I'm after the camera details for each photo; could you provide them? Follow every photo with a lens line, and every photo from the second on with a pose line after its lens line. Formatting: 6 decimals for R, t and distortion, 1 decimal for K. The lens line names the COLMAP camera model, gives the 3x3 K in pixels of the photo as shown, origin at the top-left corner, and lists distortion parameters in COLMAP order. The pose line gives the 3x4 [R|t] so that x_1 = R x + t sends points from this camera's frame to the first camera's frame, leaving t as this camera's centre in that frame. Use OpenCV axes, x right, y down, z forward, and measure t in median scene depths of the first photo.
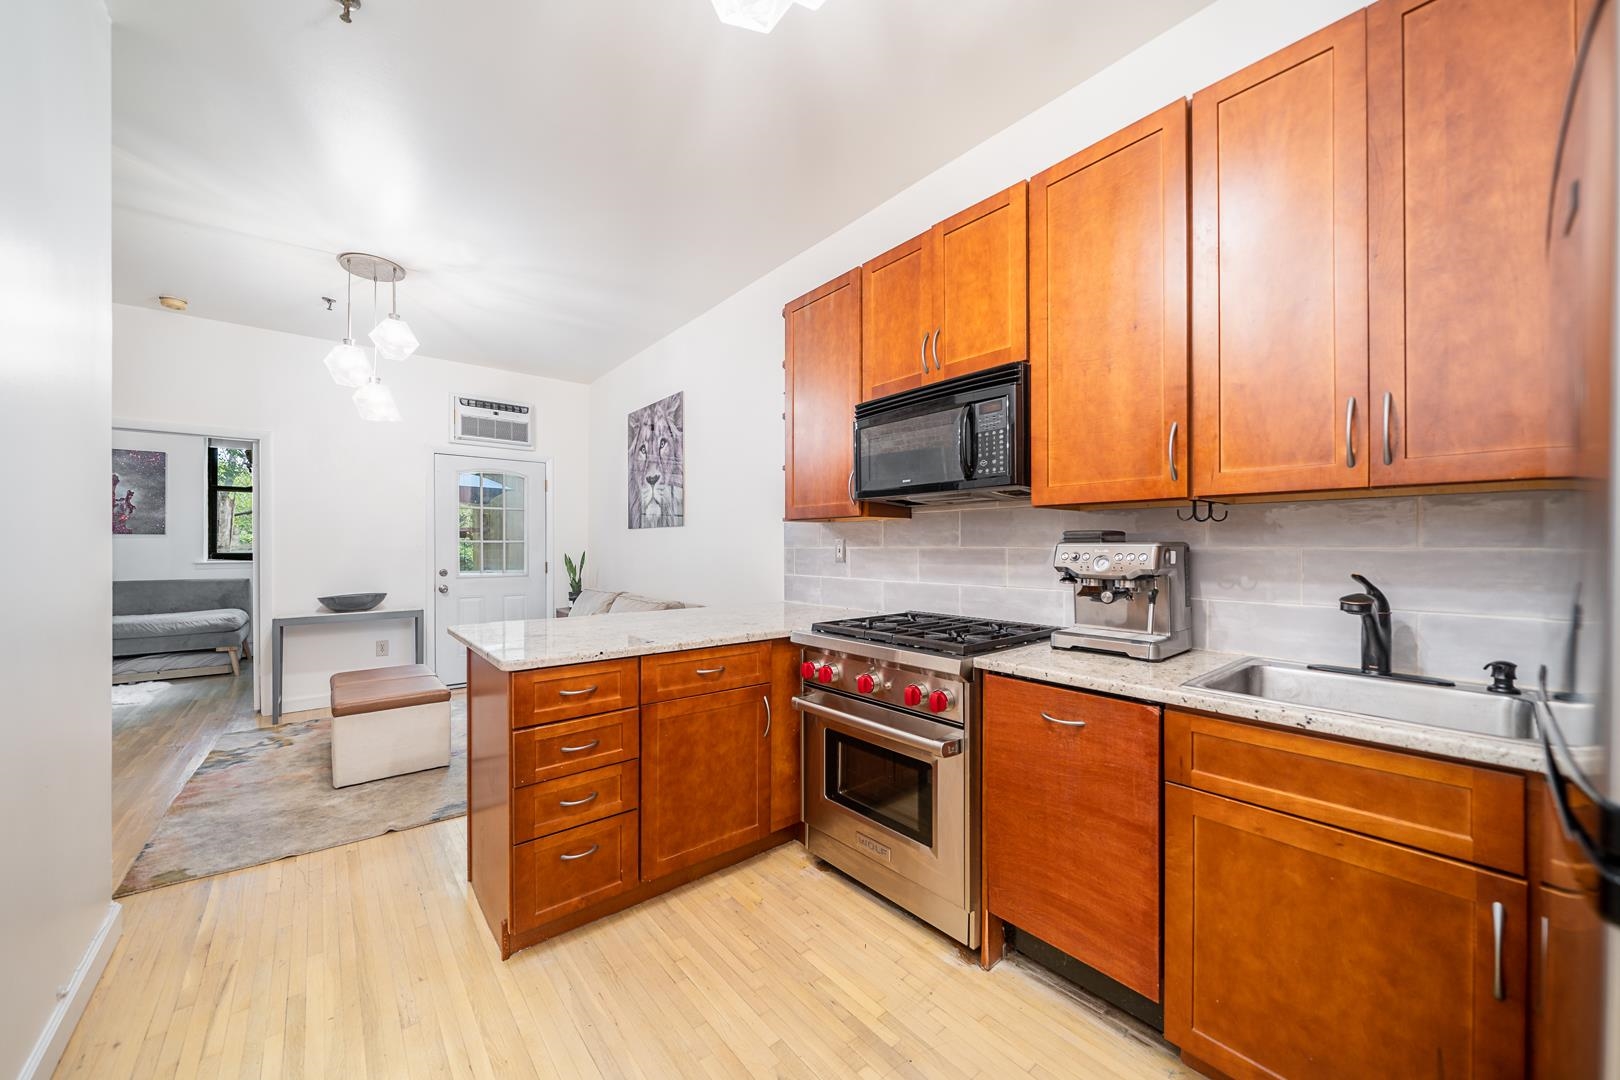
lens RADIAL K [[578.4, 0, 810.5], [0, 578.4, 550.8], [0, 0, 1]] dist [-0.003433, -0.000236]
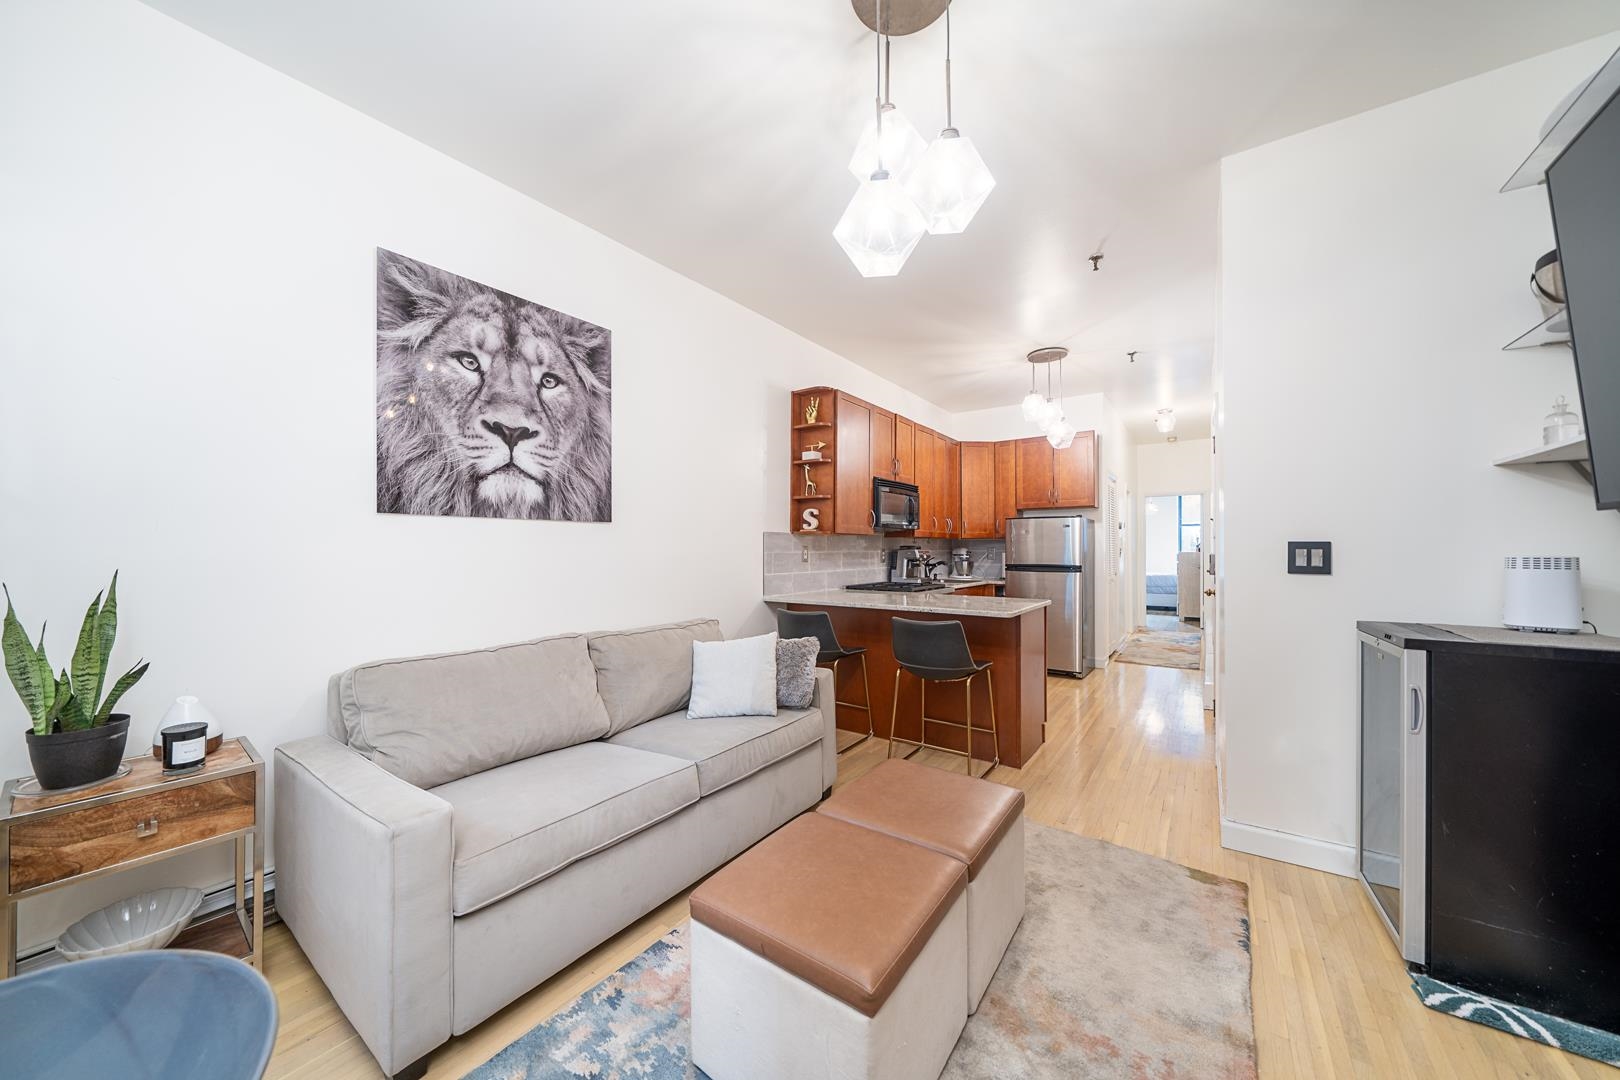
lens RADIAL K [[551.2, 0, 813.7], [0, 551.2, 547.0], [0, 0, 1]] dist [-0.002212, -0.000196]
pose [[-0.240841, 0.004947, 0.970552, -1.650823], [0.009423, 0.999952, -0.002758, -0.017989], [-0.970519, 0.008482, -0.240876, 1.649298]]
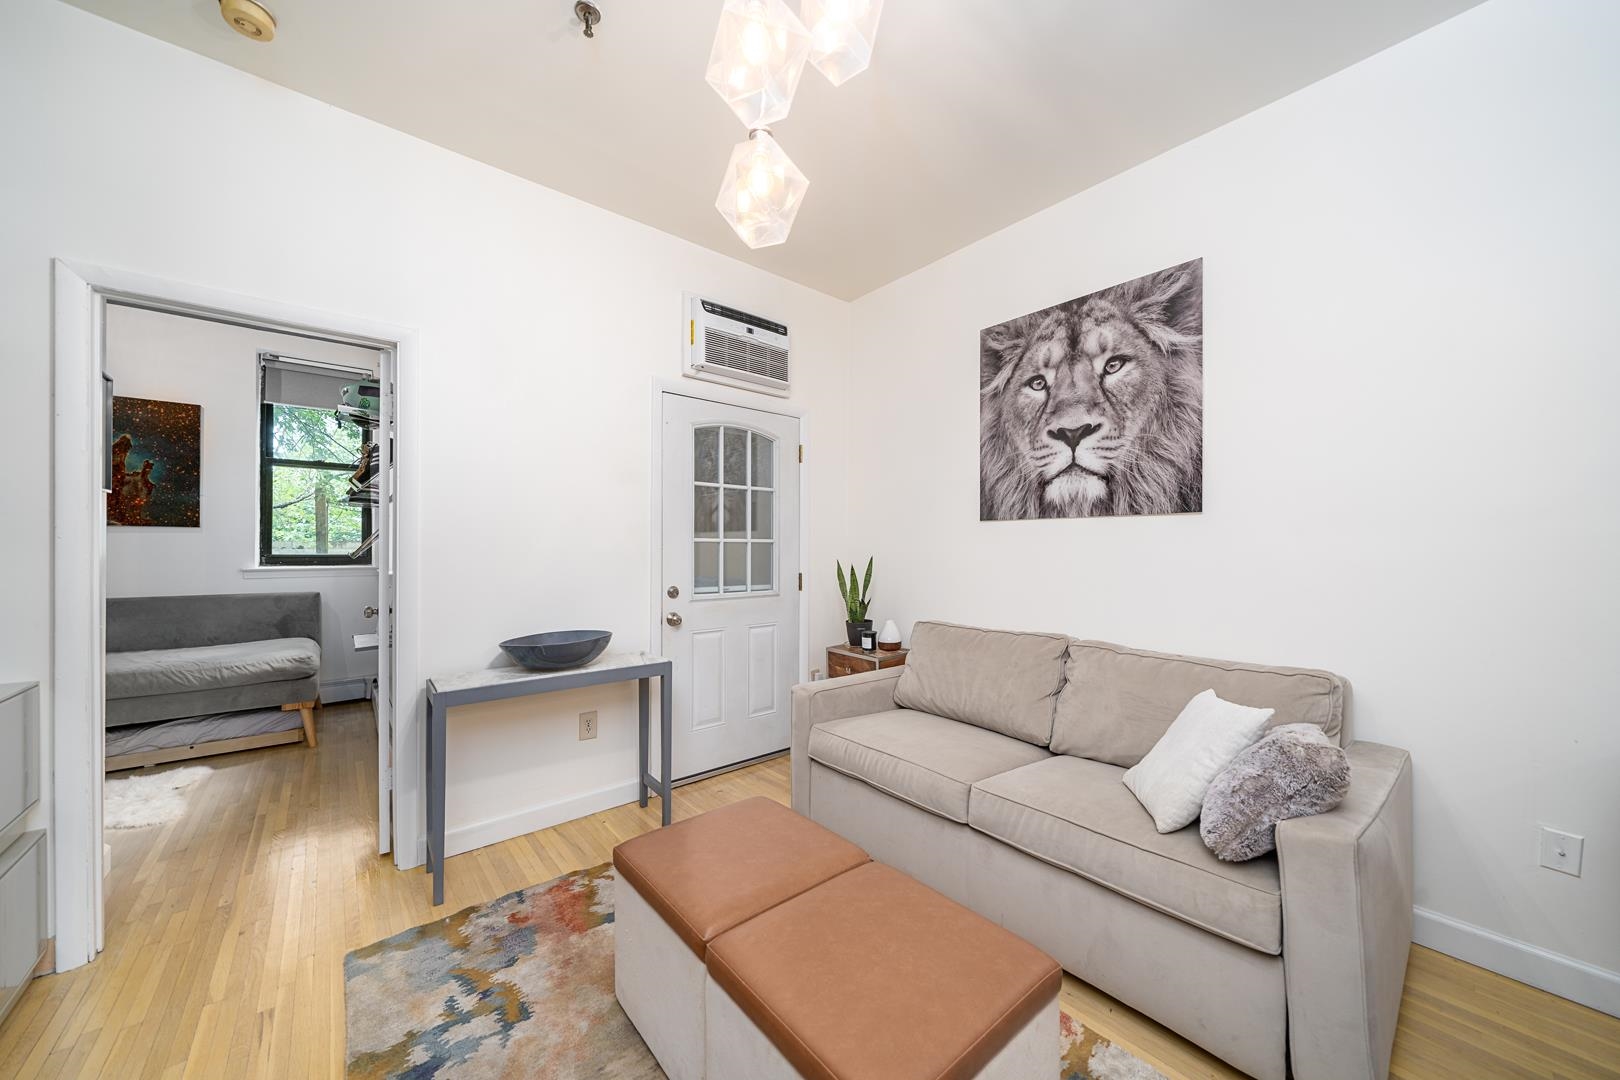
lens RADIAL K [[578.4, 0, 807.7], [0, 578.4, 545.1], [0, 0, 1]] dist [-0.003433, -0.000236]
pose [[0.999952, 0.004242, -0.008827, -1.023951], [-0.004322, 0.999949, -0.009109, -0.013949], [0.008788, 0.009147, 0.999920, 0.846891]]
